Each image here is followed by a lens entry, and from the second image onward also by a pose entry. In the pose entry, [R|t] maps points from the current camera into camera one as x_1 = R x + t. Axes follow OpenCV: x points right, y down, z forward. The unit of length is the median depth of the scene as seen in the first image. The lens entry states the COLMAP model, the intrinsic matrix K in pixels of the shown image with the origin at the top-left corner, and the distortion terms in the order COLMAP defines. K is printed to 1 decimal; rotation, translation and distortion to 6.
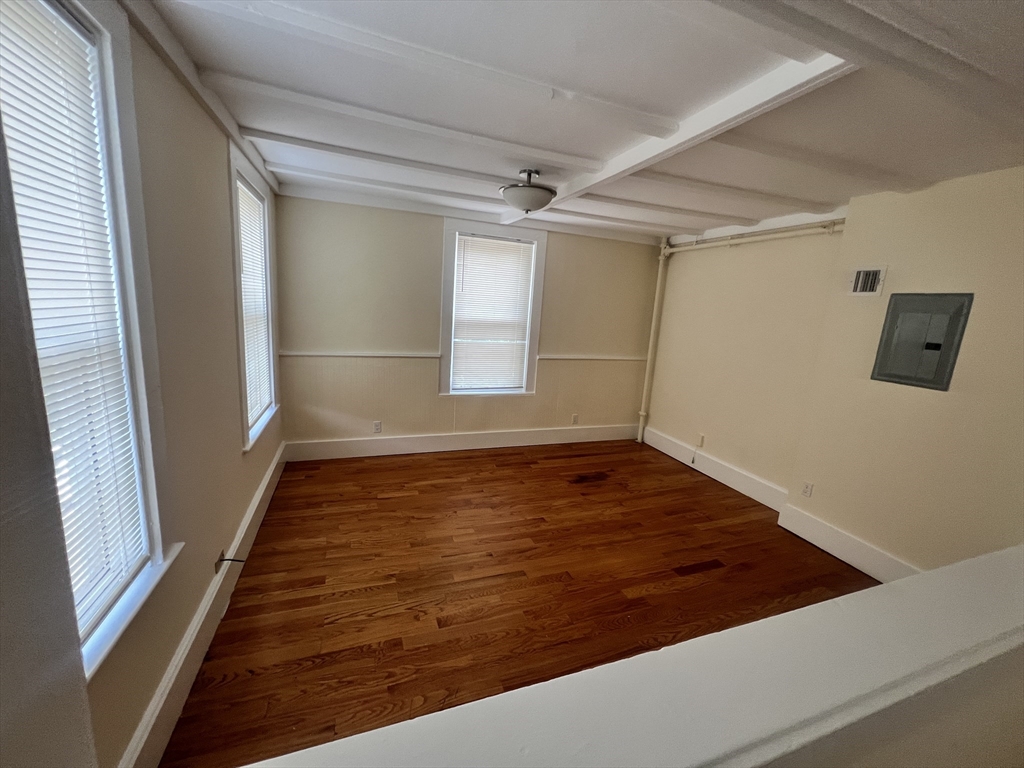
lens RADIAL K [[409.8, 0, 514.2], [0, 409.8, 379.5], [0, 0, 1]] dist [-0.000190, 0.000018]
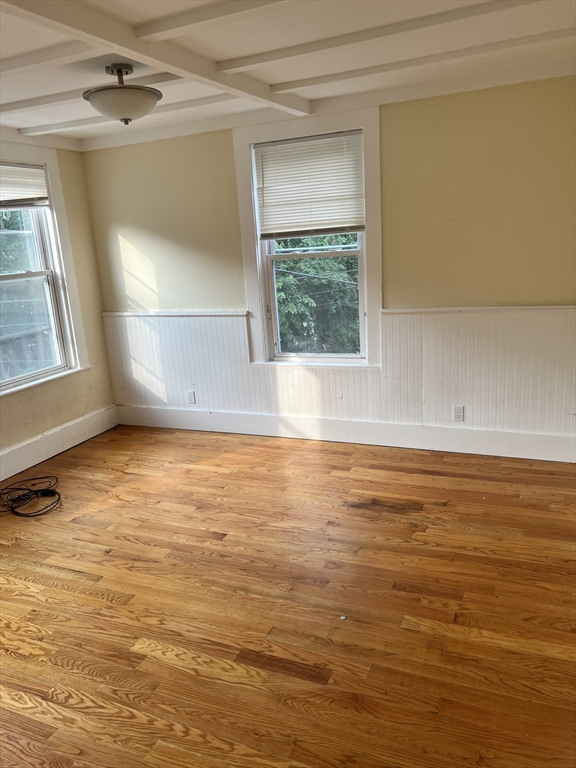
lens RADIAL K [[574.7, 0, 289.5], [0, 574.7, 384.1], [0, 0, 1]] dist [0.044828, -0.045121]
pose [[0.714496, 0.064650, -0.696647, 0.738673], [-0.012644, 0.996752, 0.079532, -0.012395], [0.699526, -0.048017, 0.712992, 0.308193]]
